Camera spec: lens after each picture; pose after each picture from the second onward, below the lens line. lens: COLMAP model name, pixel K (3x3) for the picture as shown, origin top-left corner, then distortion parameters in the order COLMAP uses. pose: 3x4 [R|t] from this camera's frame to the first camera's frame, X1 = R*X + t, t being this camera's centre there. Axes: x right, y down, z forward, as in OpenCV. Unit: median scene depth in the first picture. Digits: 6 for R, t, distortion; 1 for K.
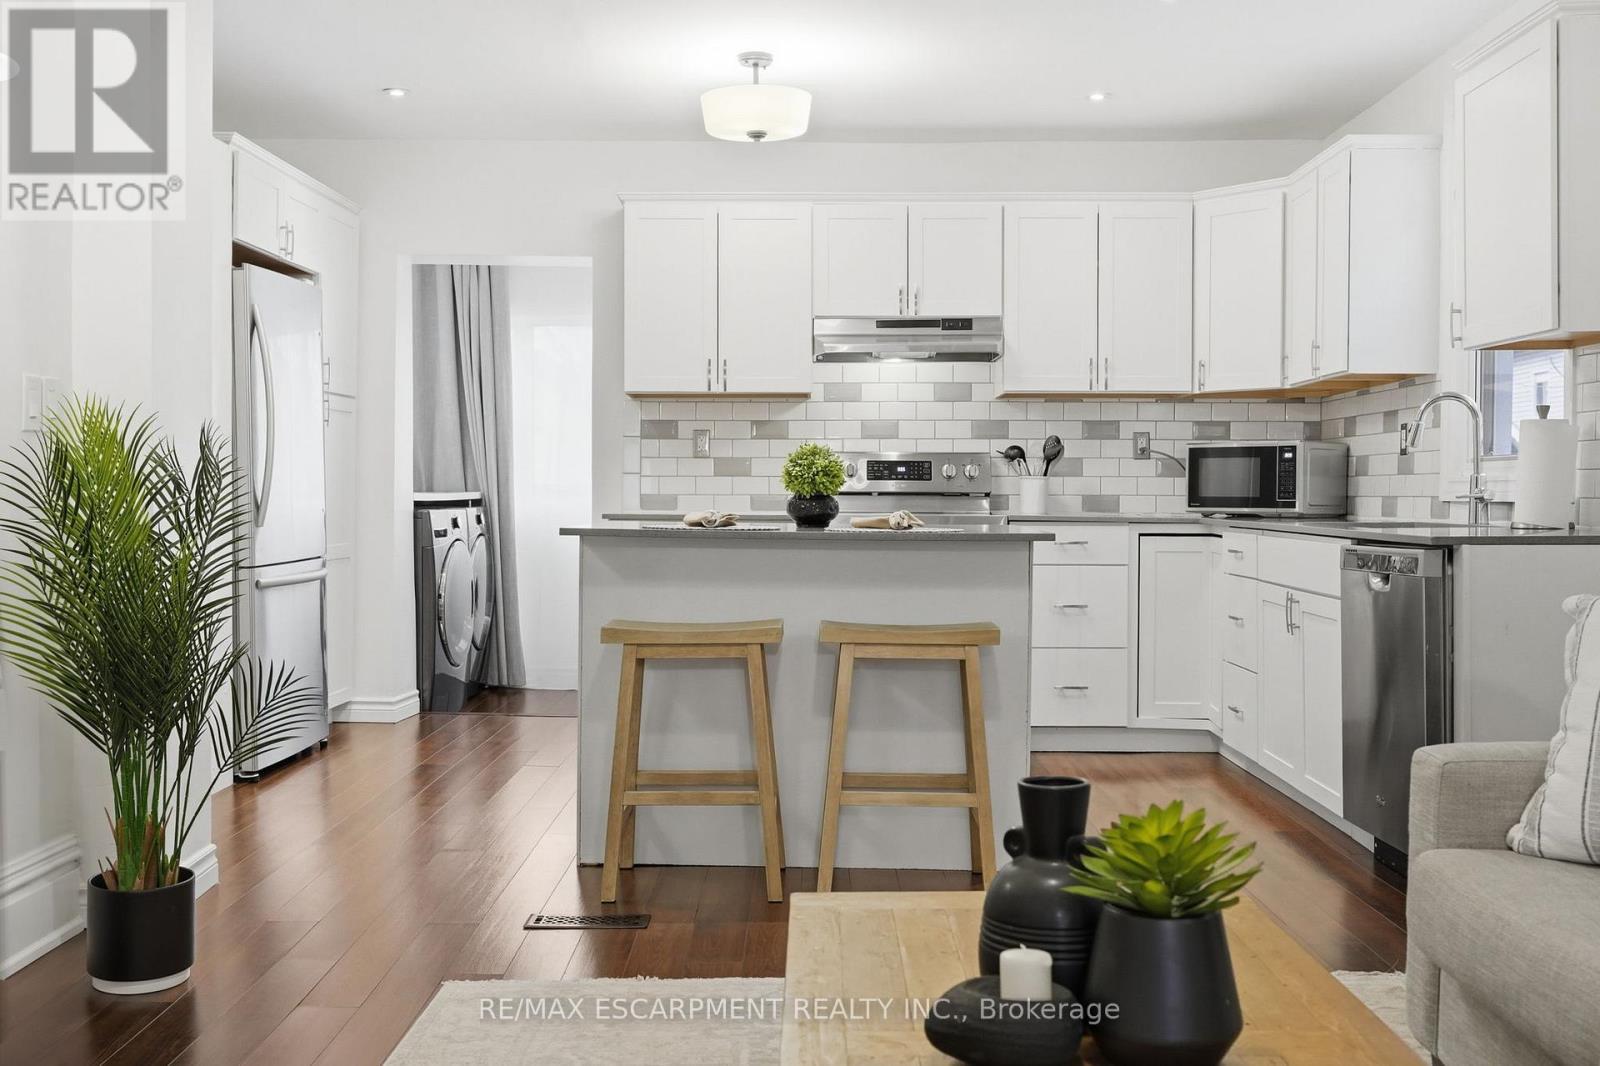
lens RADIAL K [[1588.2, 0, 805.5], [0, 1588.2, 520.8], [0, 0, 1]] dist [-0.003028, 0.000000]
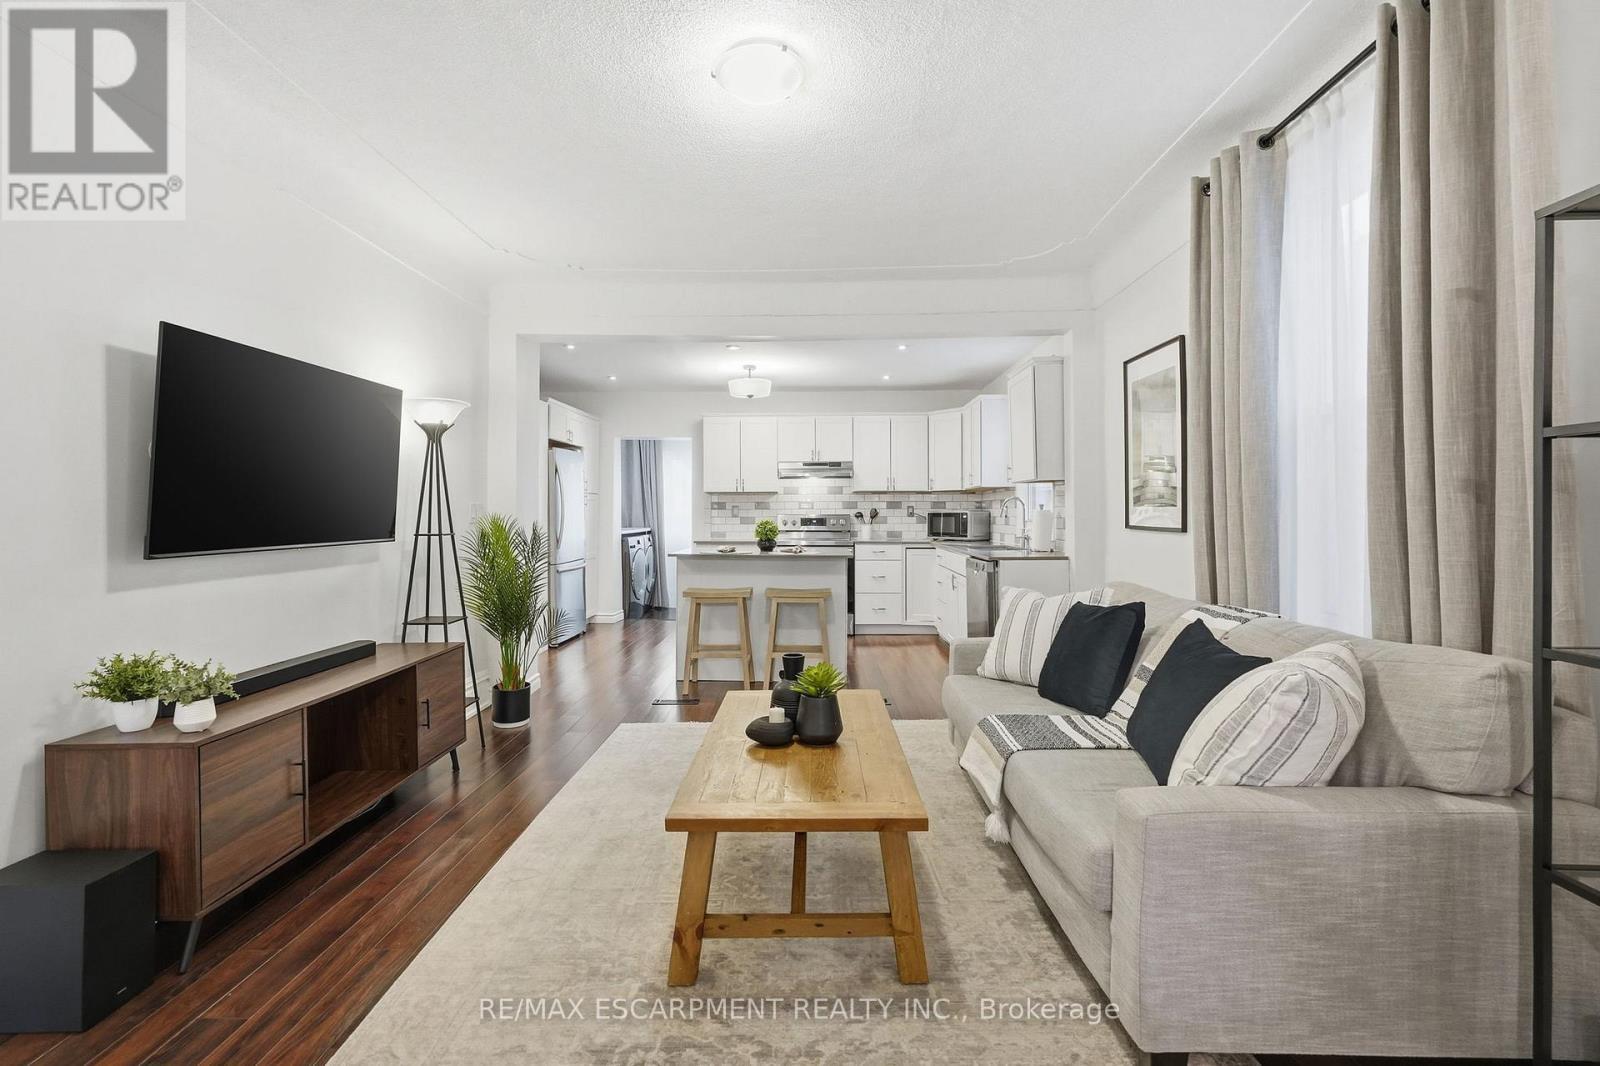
lens RADIAL K [[698.6, 0, 802.7], [0, 698.6, 511.5], [0, 0, 1]] dist [-0.017192, 0.004042]
pose [[0.999977, -0.005193, -0.004380, 0.050611], [0.005096, 0.999749, -0.021821, -0.026251], [0.004492, 0.021798, 0.999752, -0.114601]]
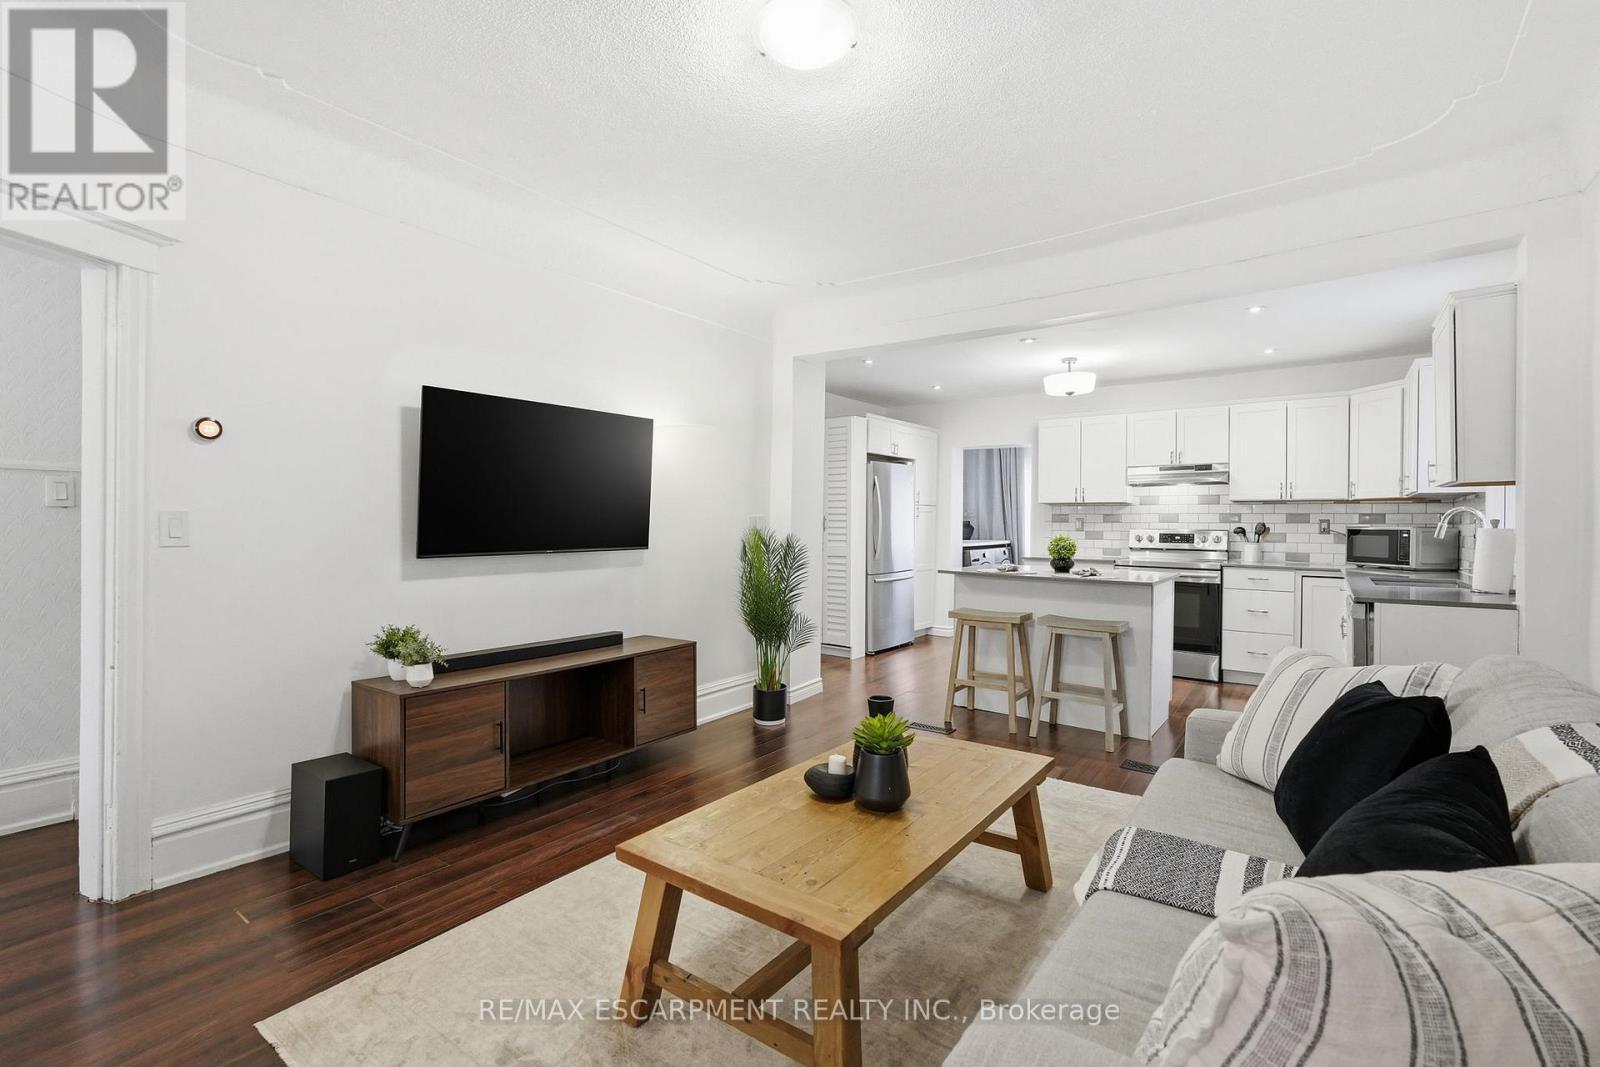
lens RADIAL K [[698.6, 0, 806.8], [0, 698.6, 525.2], [0, 0, 1]] dist [-0.017192, 0.004042]
pose [[0.815376, 0.005715, -0.578904, 0.206406], [-0.016197, 0.999785, -0.012944, -0.031897], [0.578705, 0.019931, 0.815293, -0.016259]]
